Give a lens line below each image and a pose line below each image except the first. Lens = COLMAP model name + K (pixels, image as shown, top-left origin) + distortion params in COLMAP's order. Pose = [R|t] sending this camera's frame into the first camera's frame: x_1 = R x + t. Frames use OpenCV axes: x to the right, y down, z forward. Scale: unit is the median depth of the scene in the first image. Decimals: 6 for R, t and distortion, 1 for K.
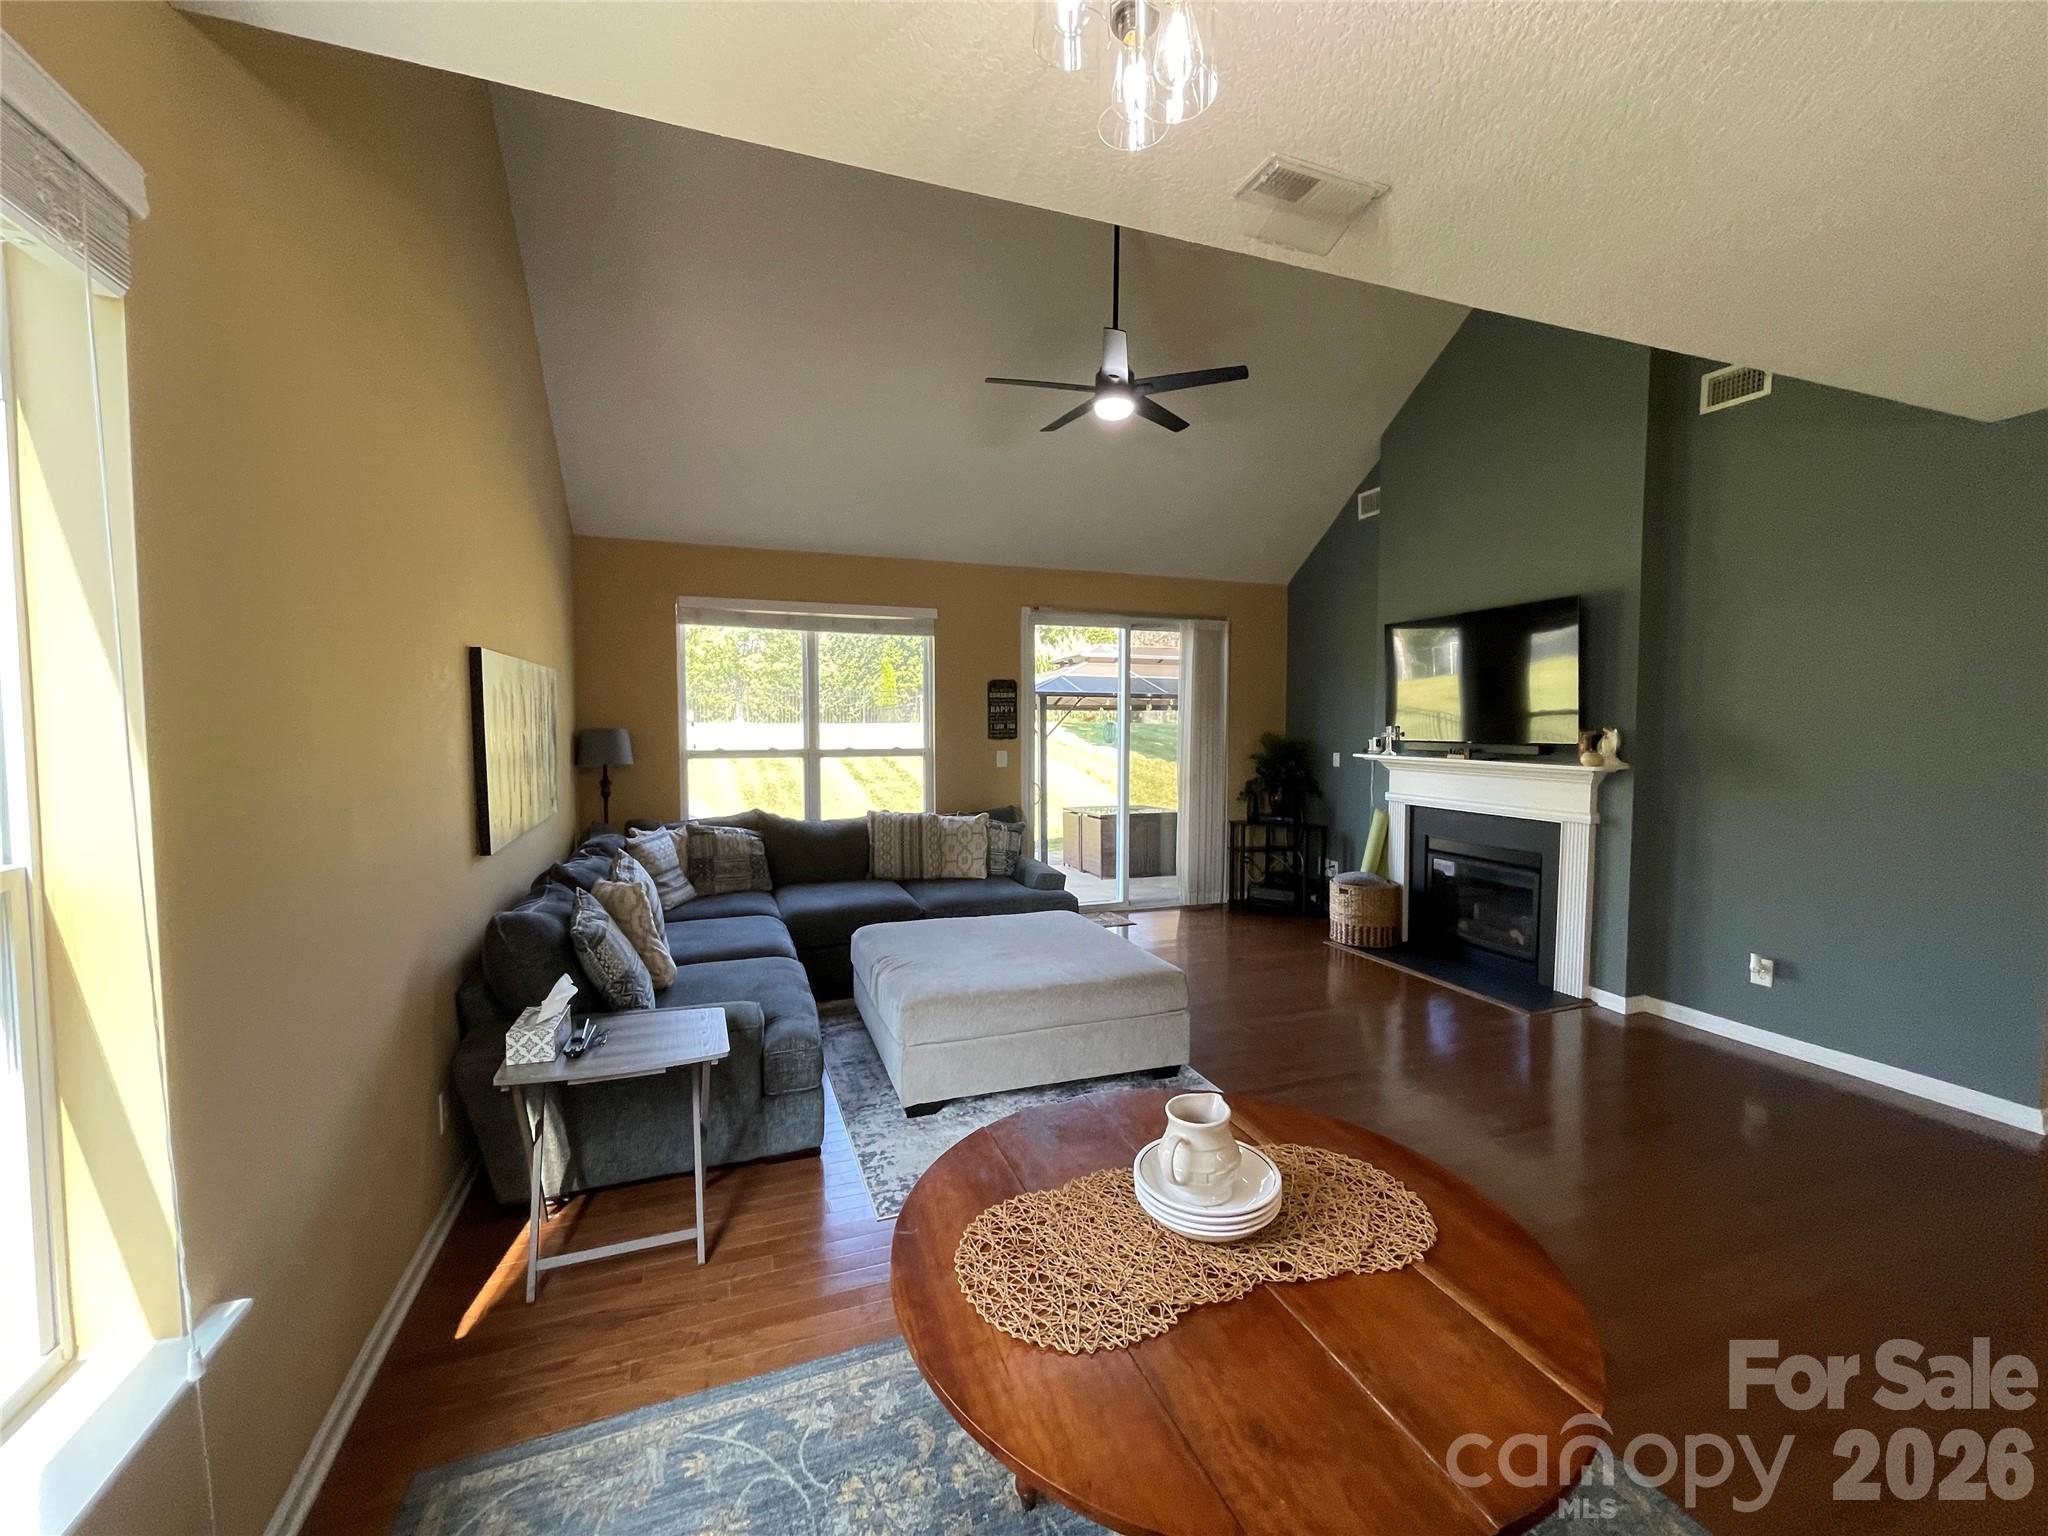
lens RADIAL K [[825.3, 0, 1027.5], [0, 825.3, 768.5], [0, 0, 1]] dist [0.002971, 0.000380]
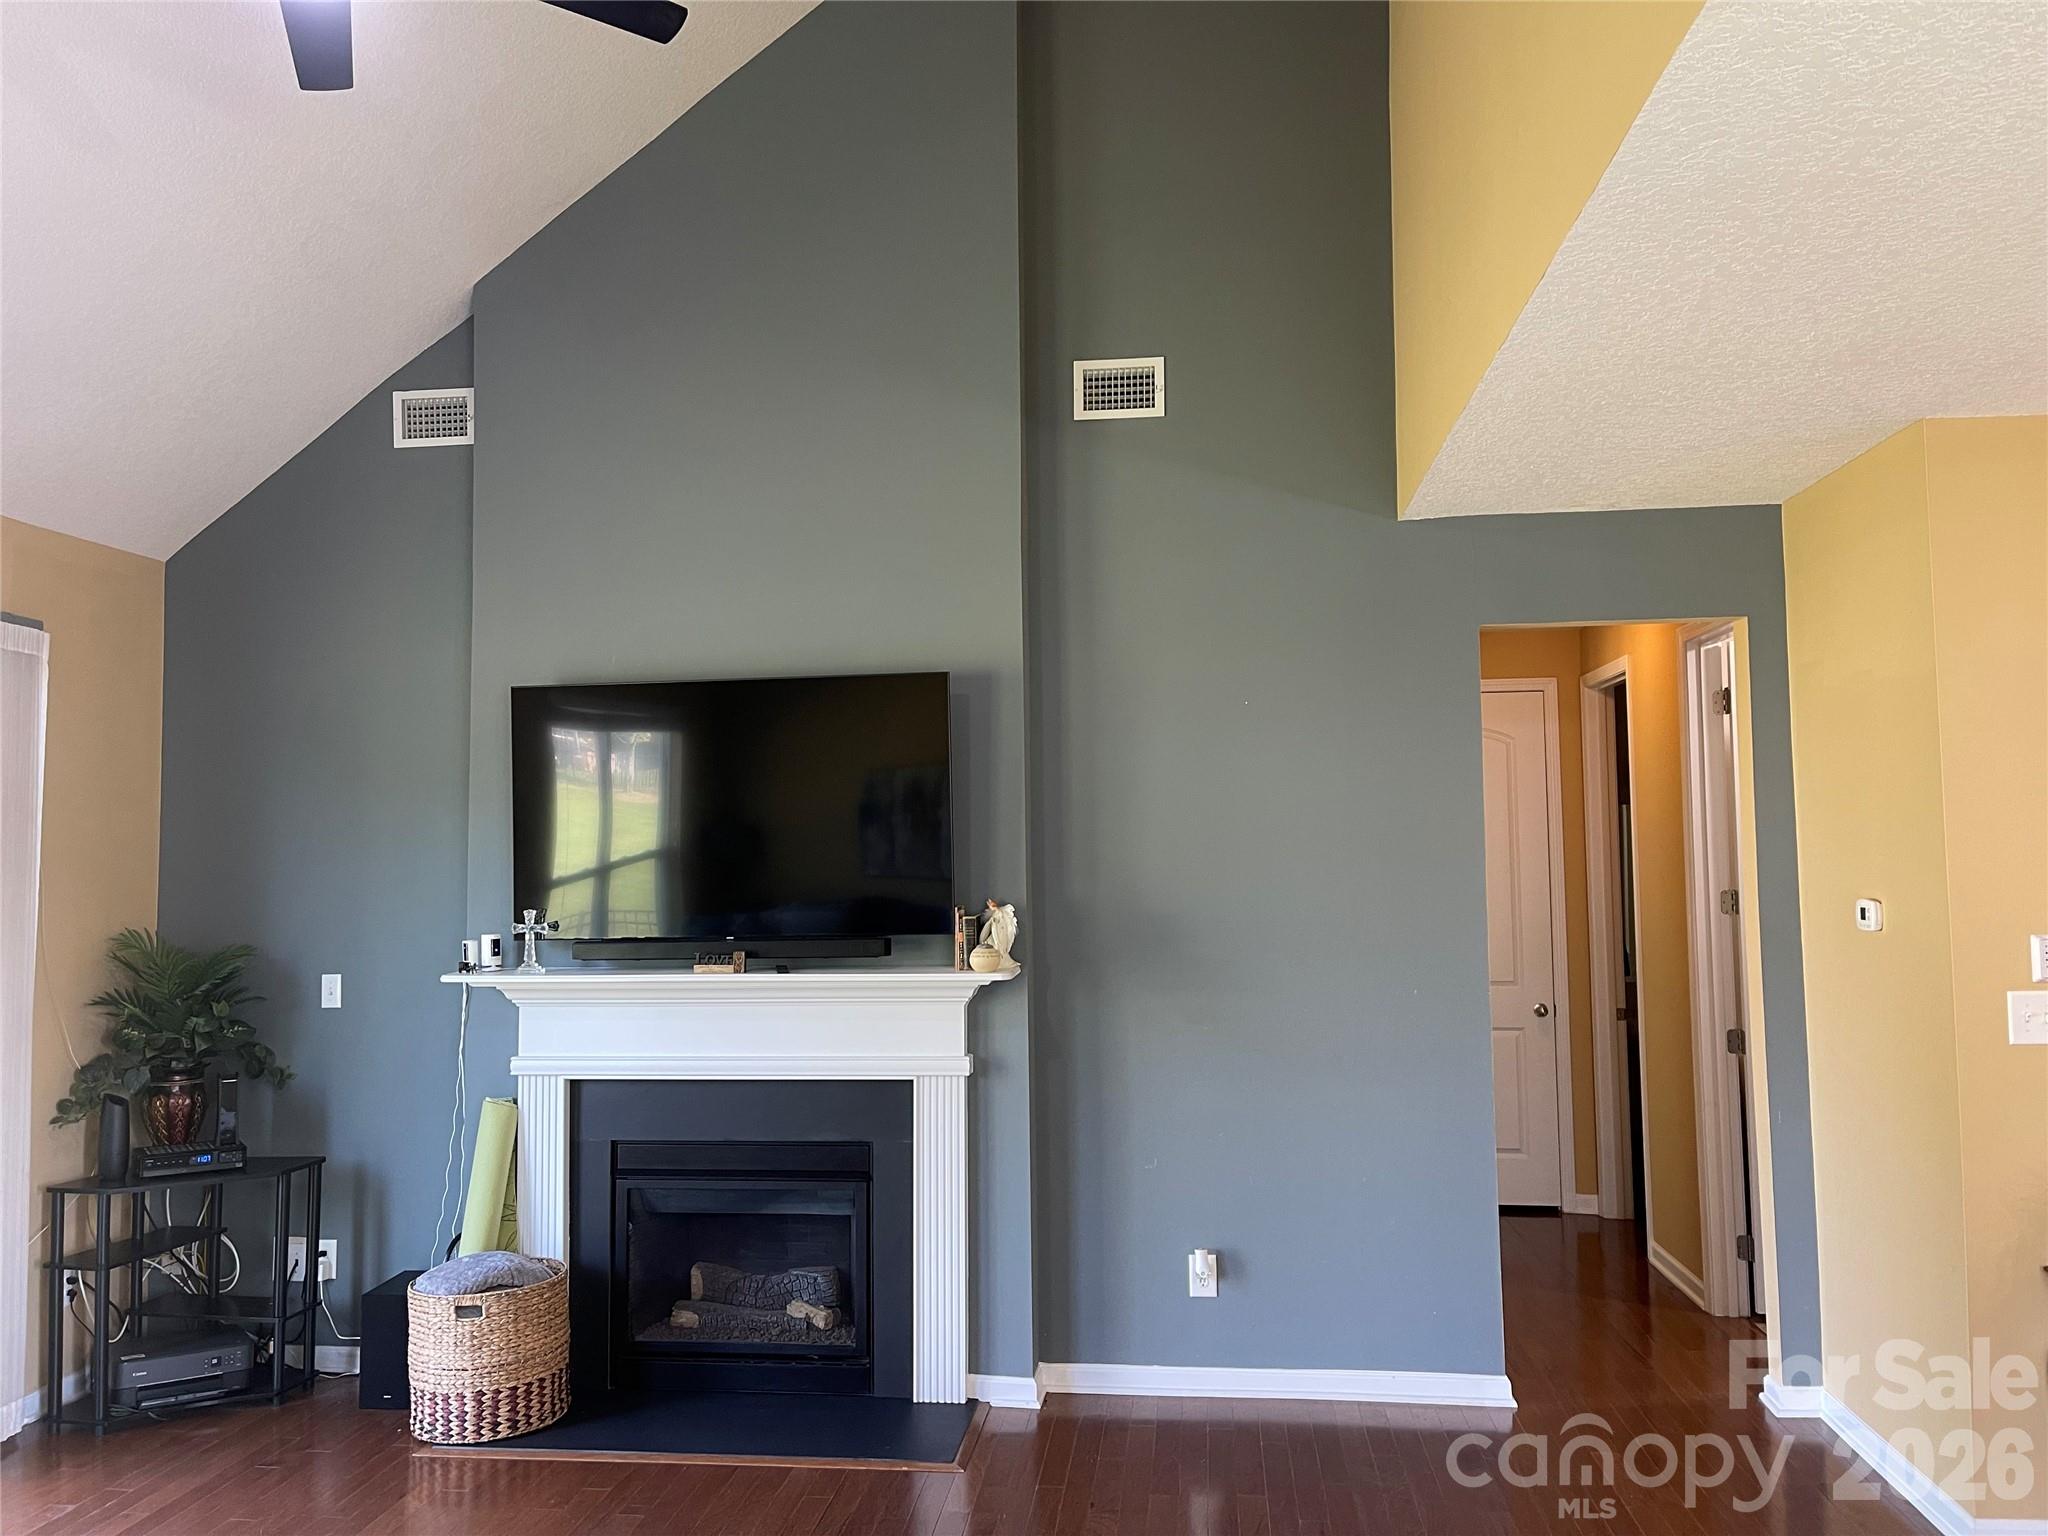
lens RADIAL K [[1544.5, 0, 1025.3], [0, 1544.5, 757.9], [0, 0, 1]] dist [0.024457, -0.010272]
pose [[0.462722, 0.052360, 0.884956, -0.194977], [0.063097, 0.993777, -0.091791, -0.039157], [-0.884255, 0.098312, 0.456539, 0.368769]]
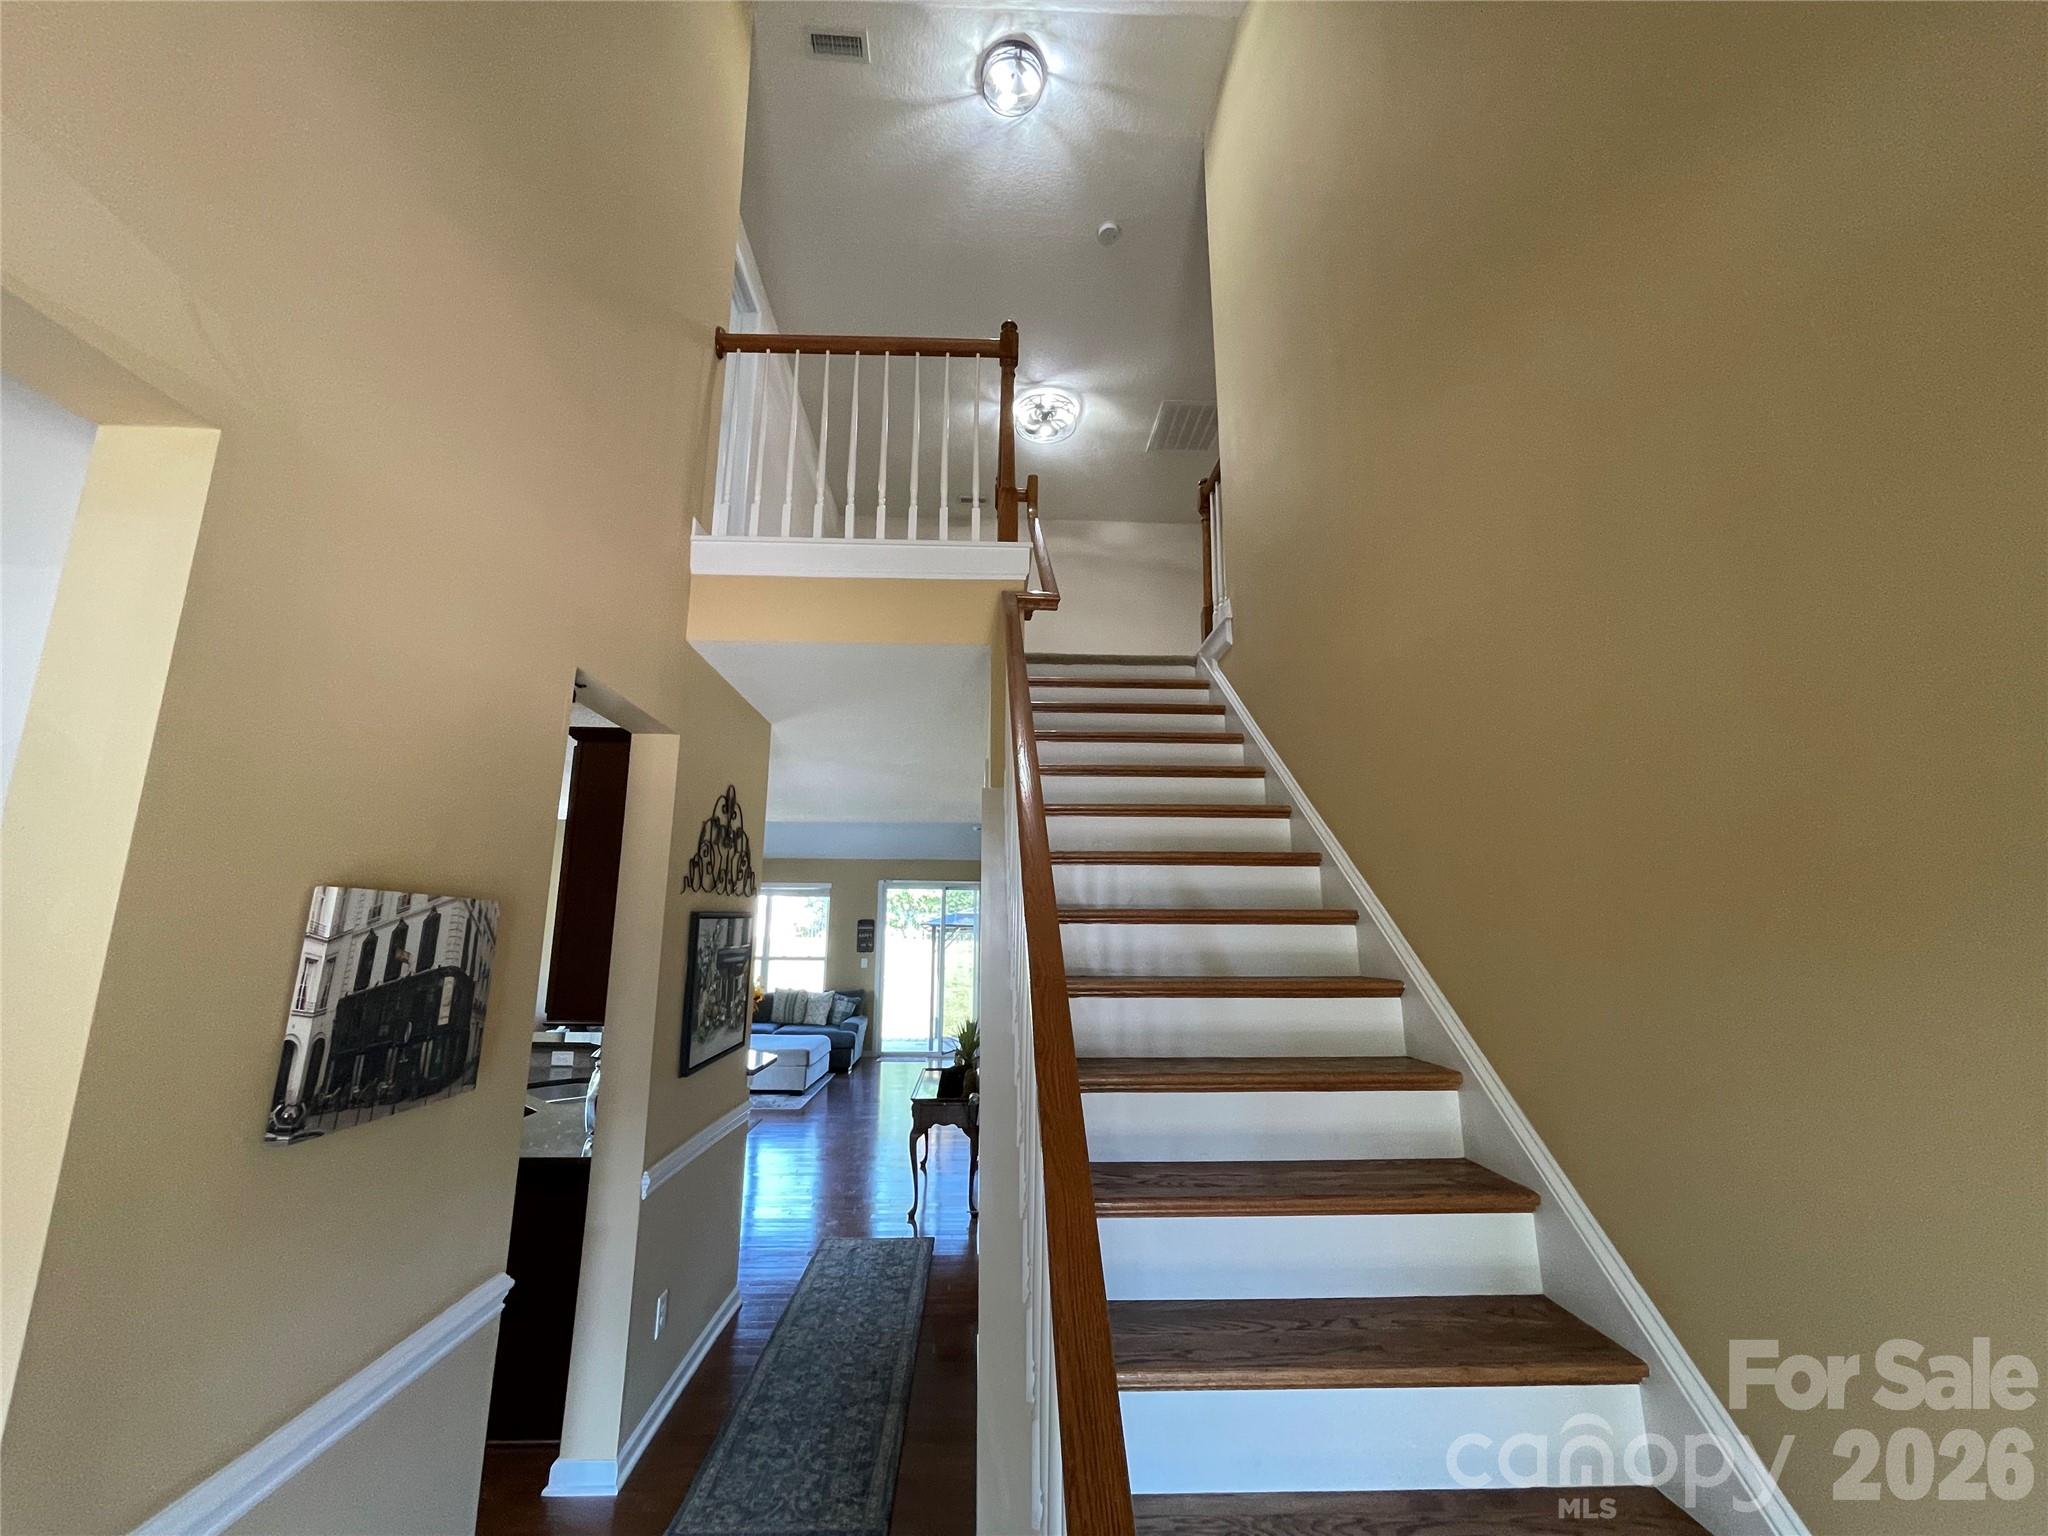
lens RADIAL K [[825.3, 0, 1022.1], [0, 825.3, 764.0], [0, 0, 1]] dist [0.002971, 0.000380]
pose [[0.947882, -0.061946, -0.312541, 0.915912], [-0.021040, 0.966608, -0.255393, 0.022510], [0.317926, 0.248659, 0.914927, -0.689436]]
